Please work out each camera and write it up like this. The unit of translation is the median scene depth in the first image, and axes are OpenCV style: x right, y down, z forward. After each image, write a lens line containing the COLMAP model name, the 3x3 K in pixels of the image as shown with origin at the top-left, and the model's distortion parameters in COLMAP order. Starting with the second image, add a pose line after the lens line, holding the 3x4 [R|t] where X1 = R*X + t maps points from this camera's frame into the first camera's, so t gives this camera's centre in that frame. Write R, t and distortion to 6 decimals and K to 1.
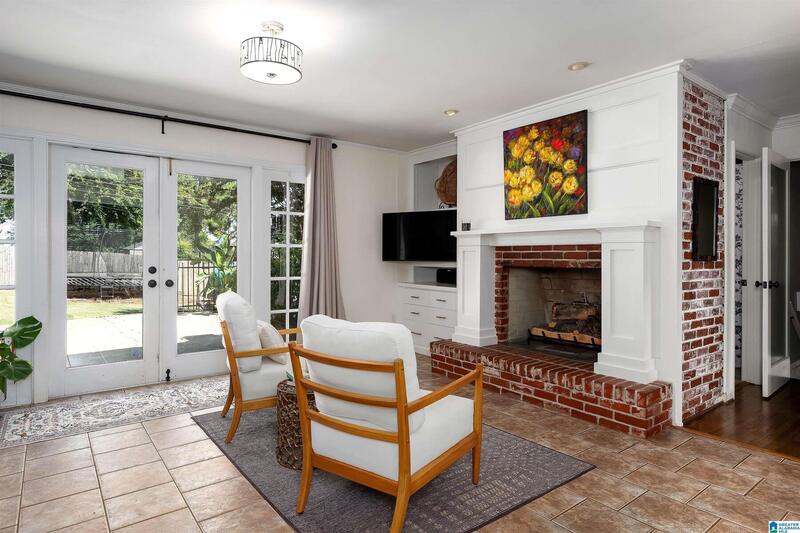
lens RADIAL K [[455.6, 0, 395.9], [0, 455.6, 259.8], [0, 0, 1]] dist [-0.012857, -0.000585]
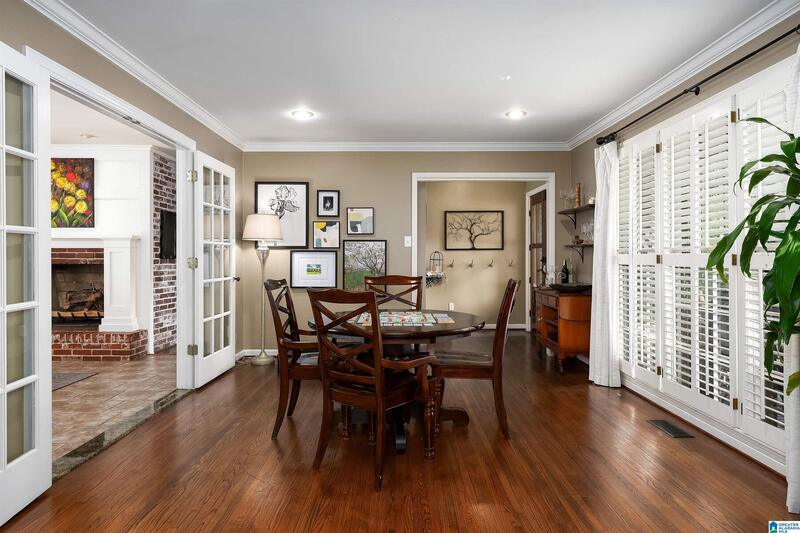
lens RADIAL K [[522.8, 0, 406.3], [0, 522.8, 255.0], [0, 0, 1]] dist [0.005648, 0.002638]
pose [[0.598499, 0.003709, 0.801115, -0.367778], [0.007999, 0.999912, -0.010605, 0.015677], [-0.801084, 0.012755, 0.598416, -0.909997]]
